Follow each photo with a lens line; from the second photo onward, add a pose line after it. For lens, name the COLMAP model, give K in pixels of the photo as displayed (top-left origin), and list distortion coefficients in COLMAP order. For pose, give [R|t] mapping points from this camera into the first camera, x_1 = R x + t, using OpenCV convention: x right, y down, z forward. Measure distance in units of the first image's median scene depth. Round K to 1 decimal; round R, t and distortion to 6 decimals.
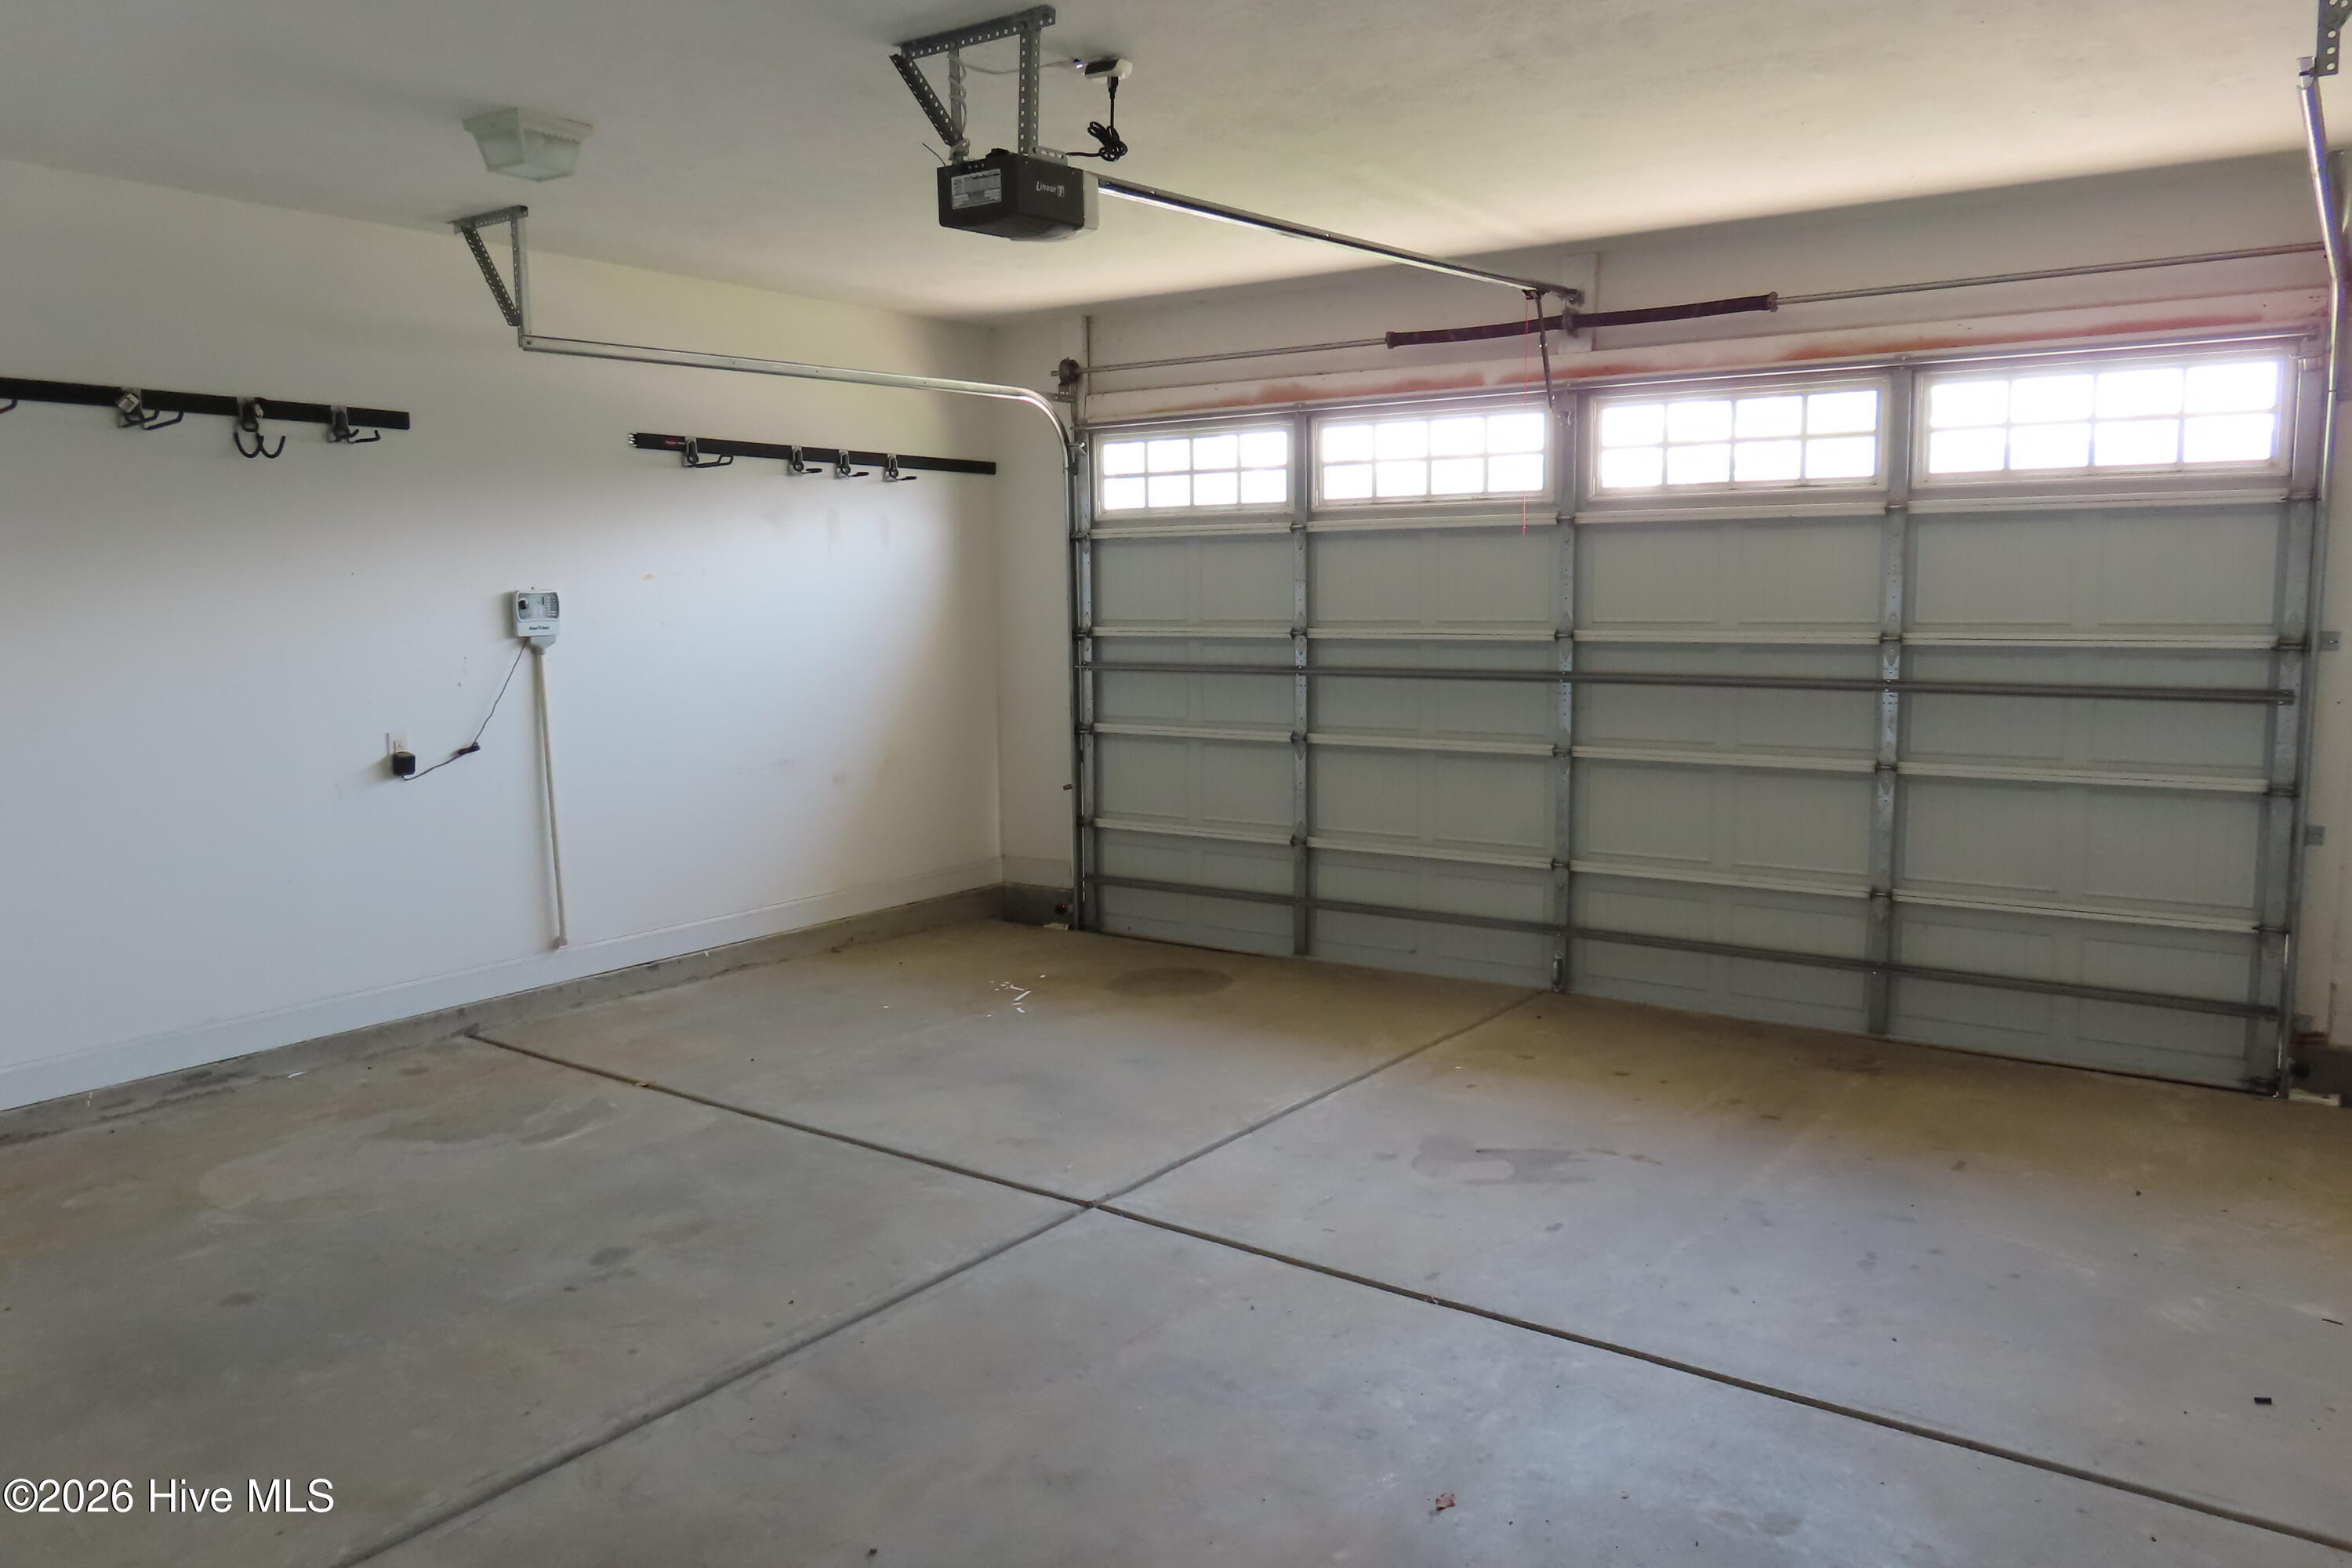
lens RADIAL K [[1689.4, 0, 1176.0], [0, 1689.4, 784.0], [0, 0, 1]] dist [0.002485, -0.007377]
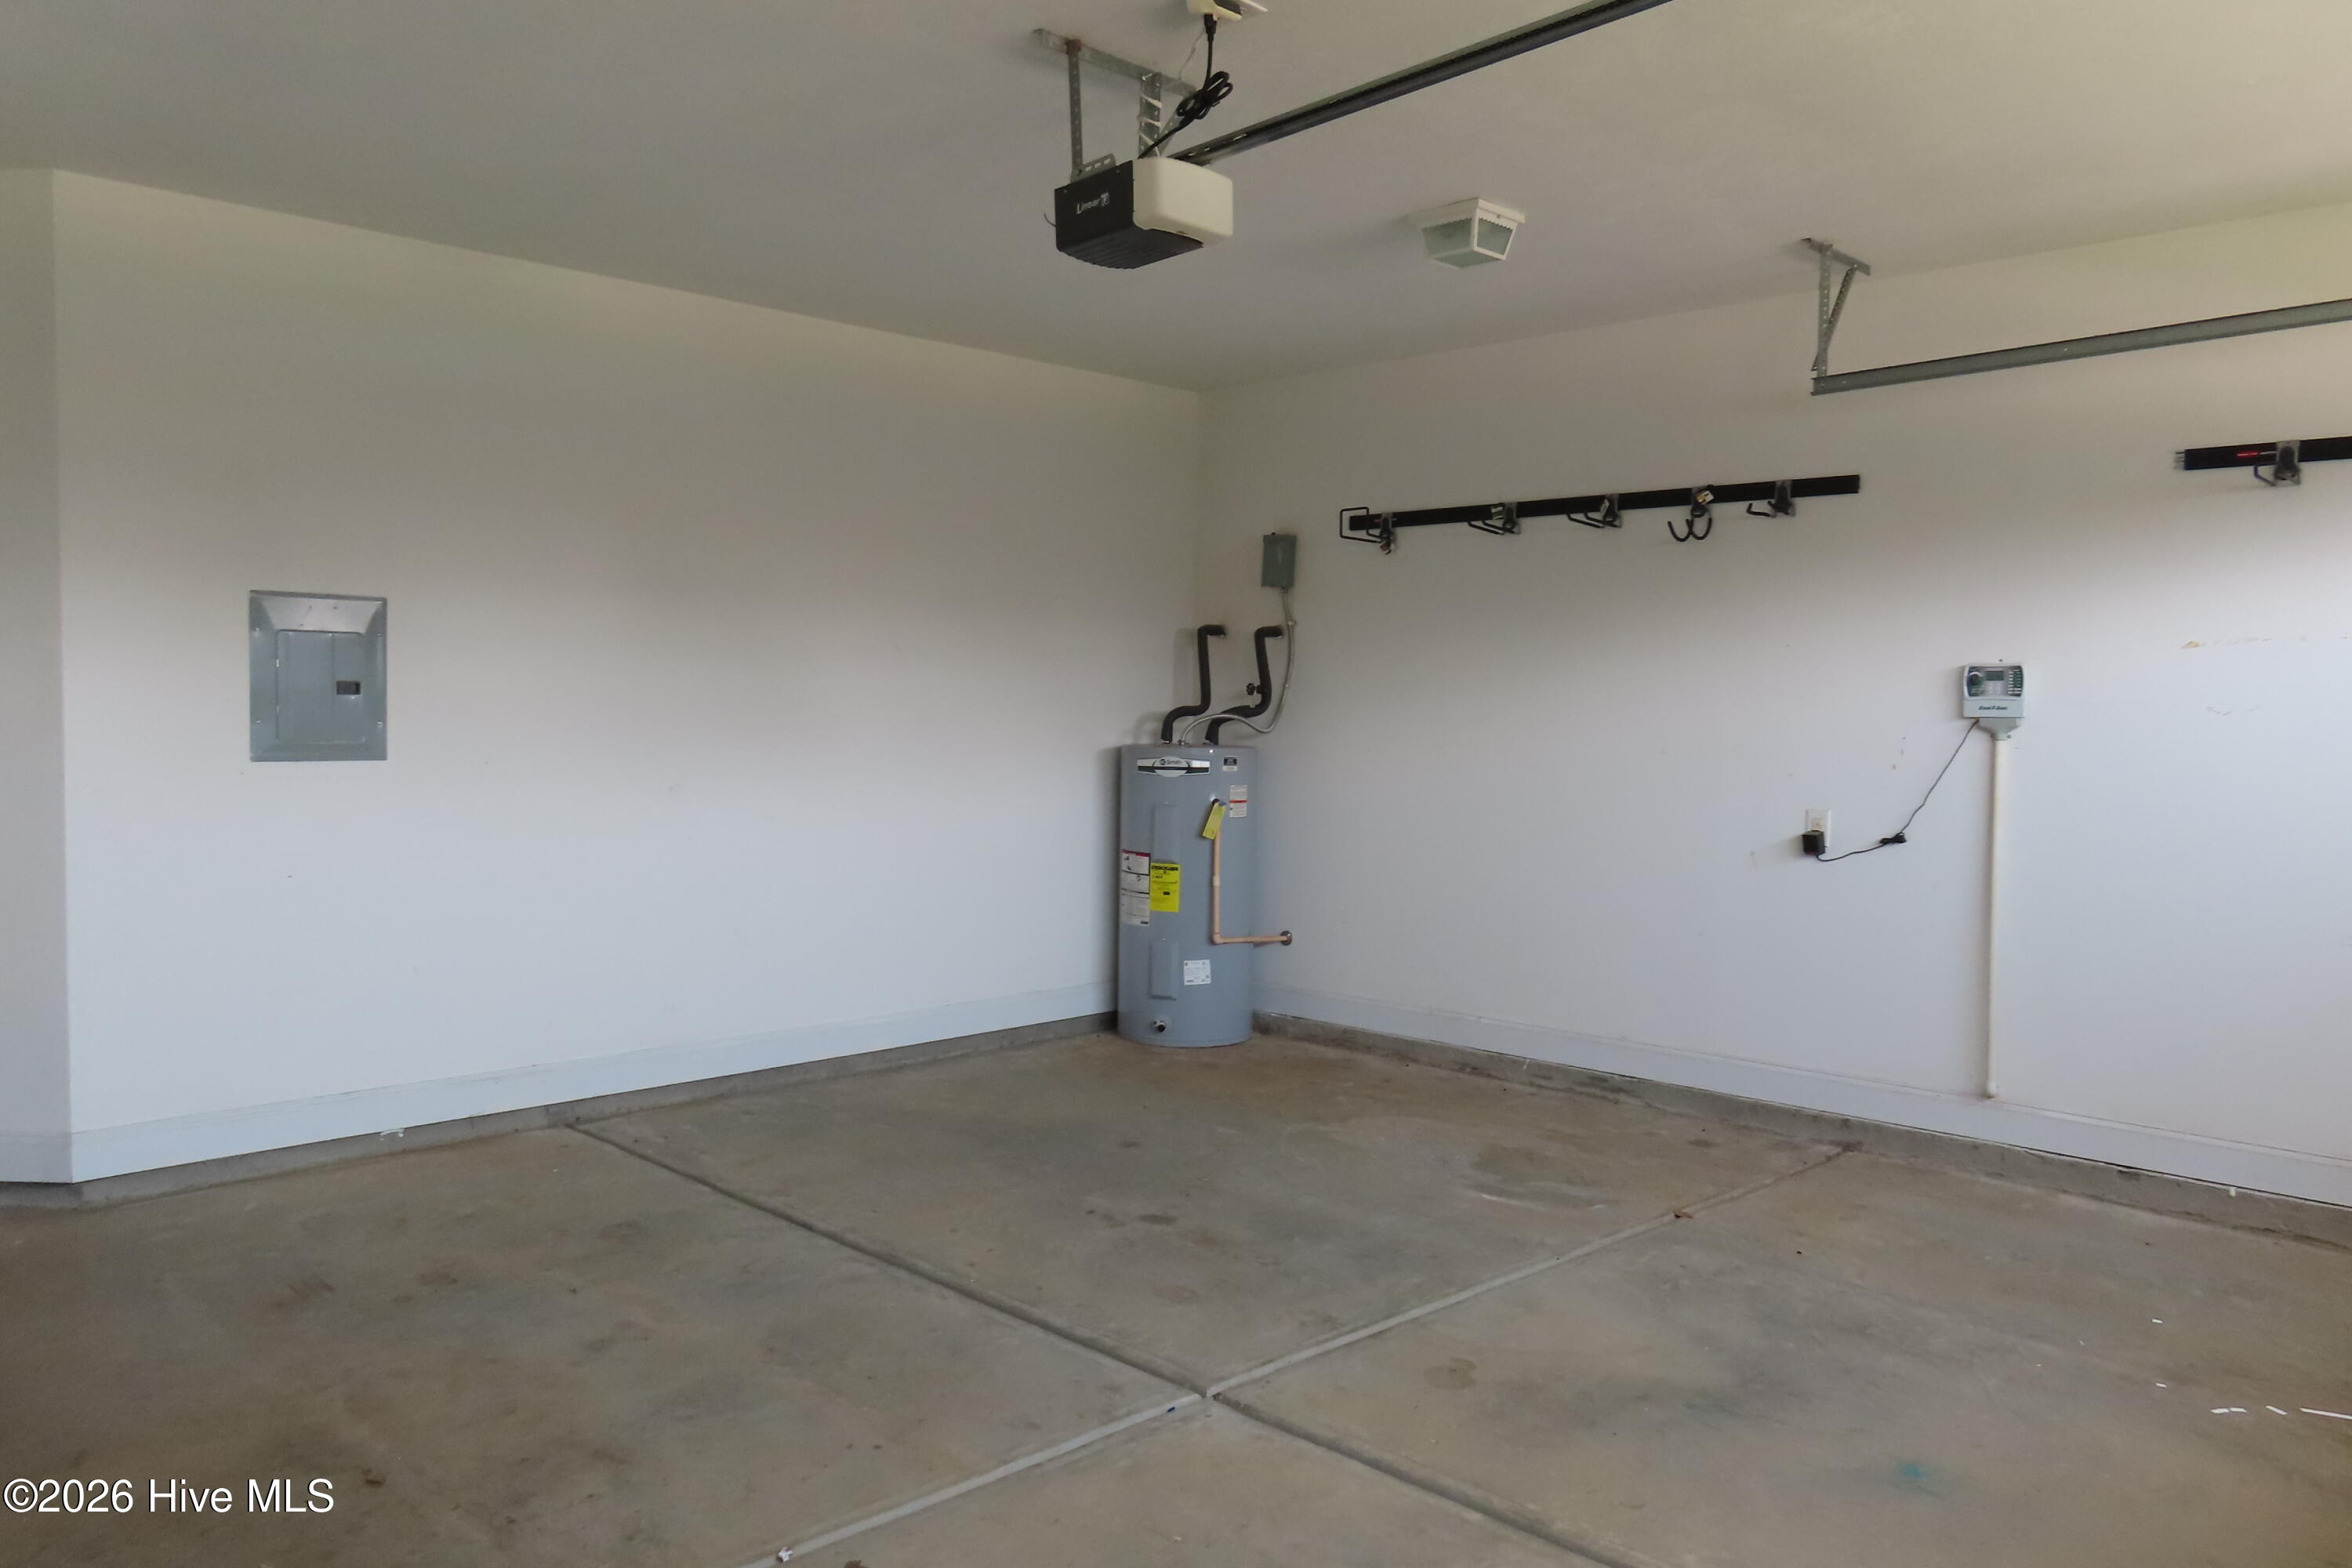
lens RADIAL K [[1689.4, 0, 1176.0], [0, 1689.4, 784.0], [0, 0, 1]] dist [0.002485, -0.007377]
pose [[-0.164174, 0.058649, -0.984686, 0.587528], [-0.124983, 0.988949, 0.079741, -0.082583], [0.978481, 0.136161, -0.155030, 0.856781]]
